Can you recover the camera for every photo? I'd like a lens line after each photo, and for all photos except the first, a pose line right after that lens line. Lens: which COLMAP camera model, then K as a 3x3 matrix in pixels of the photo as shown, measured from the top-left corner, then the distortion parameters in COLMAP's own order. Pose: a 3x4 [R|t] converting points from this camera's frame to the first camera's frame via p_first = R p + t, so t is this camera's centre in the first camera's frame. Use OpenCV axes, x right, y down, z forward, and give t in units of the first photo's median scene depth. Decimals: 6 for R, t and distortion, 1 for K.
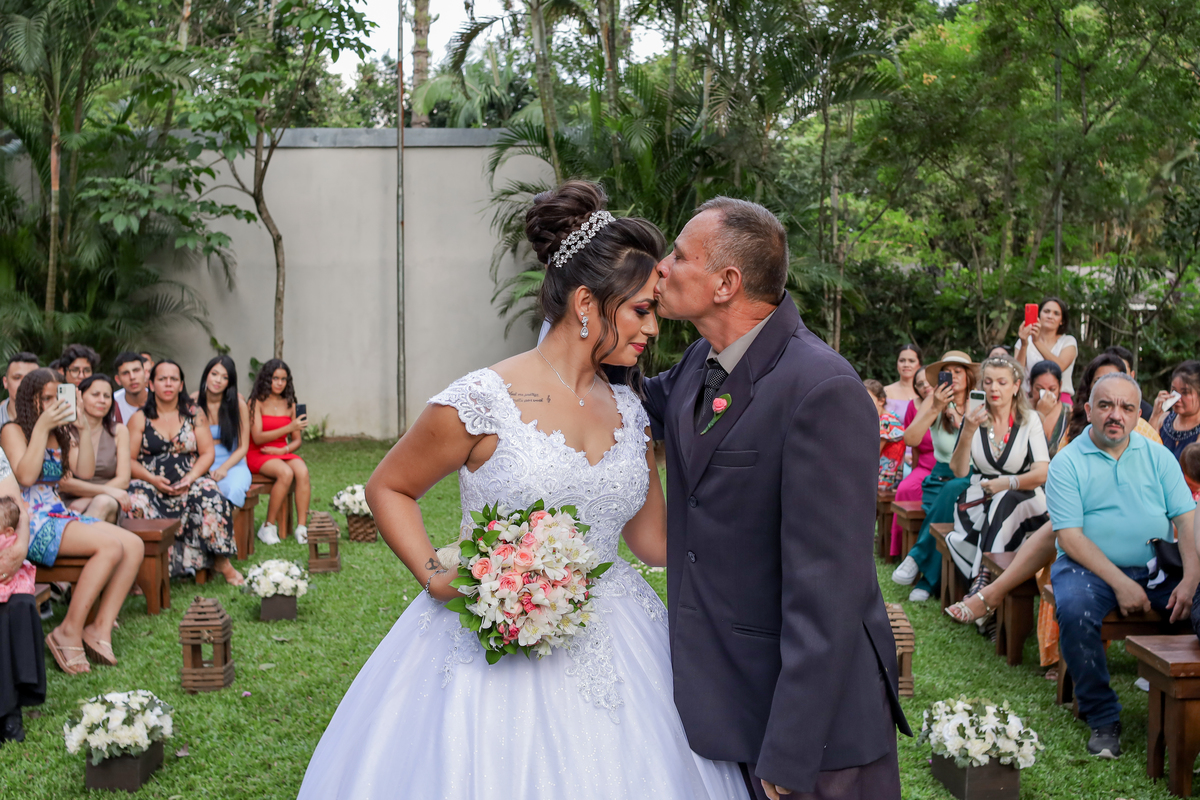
lens RADIAL K [[1379.2, 0, 600.3], [0, 1379.2, 332.8], [0, 0, 1]] dist [-0.125349, 0.065045]
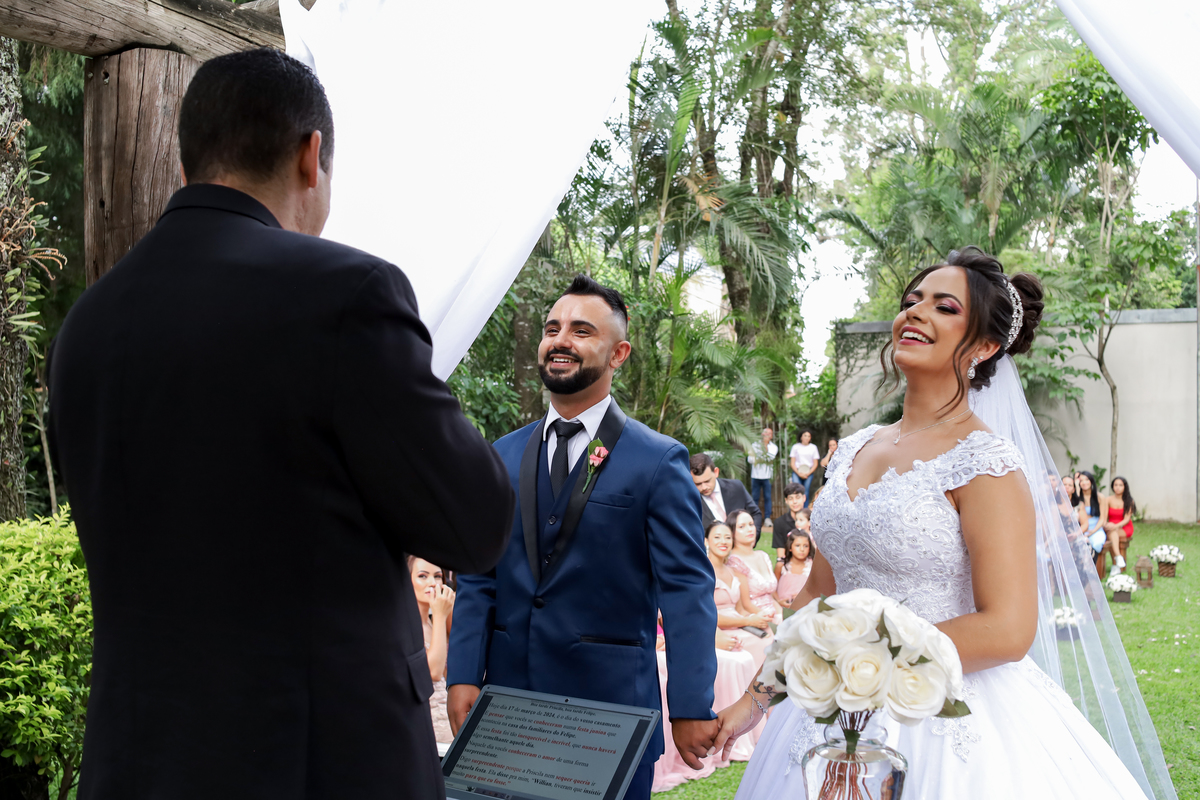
lens RADIAL K [[1234.8, 0, 576.9], [0, 1234.8, 399.2], [0, 0, 1]] dist [-0.116843, 0.023434]
pose [[0.804274, 0.004125, -0.594245, 0.087763], [-0.014410, 0.999817, -0.012563, -0.032045], [0.594084, 0.018667, 0.804186, -0.462506]]
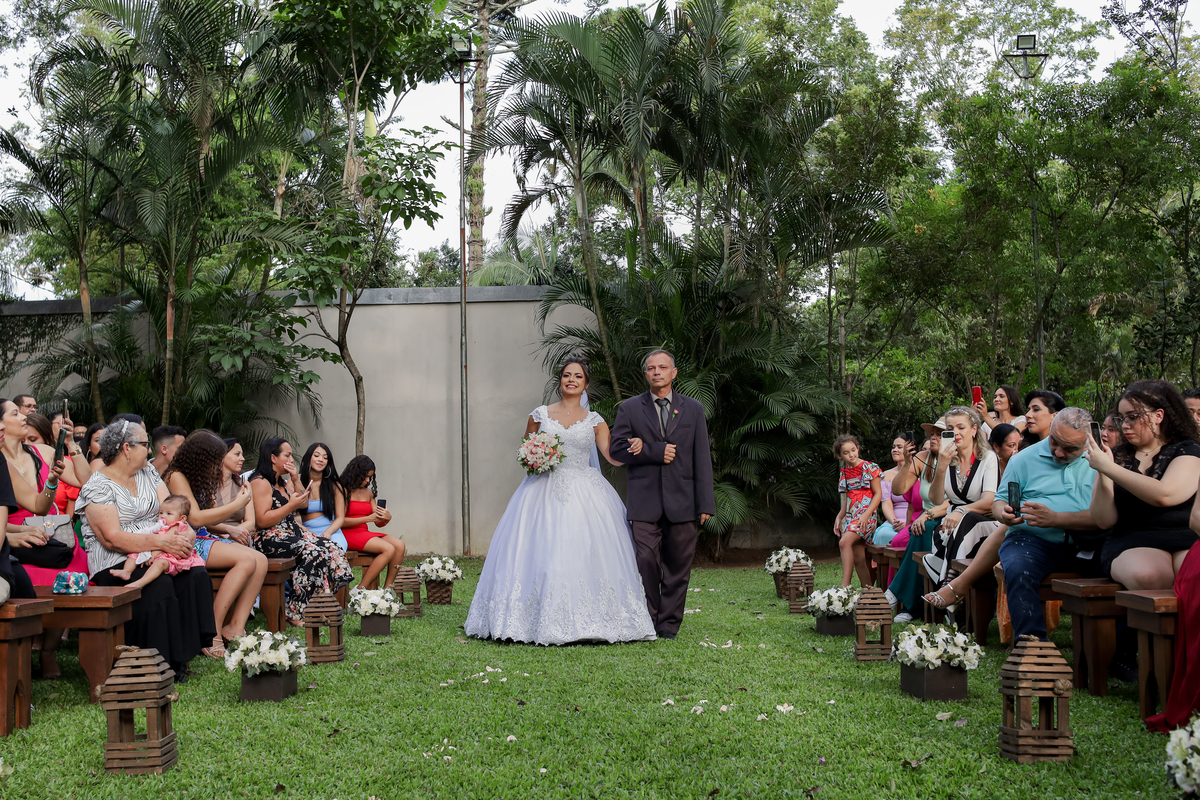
lens RADIAL K [[1278.3, 0, 575.7], [0, 1278.3, 371.3], [0, 0, 1]] dist [-0.119775, 0.032336]
pose [[0.998541, -0.020273, -0.050052, 0.001891], [0.014708, 0.993916, -0.109154, 0.046280], [0.051960, 0.108259, 0.992764, -0.064414]]
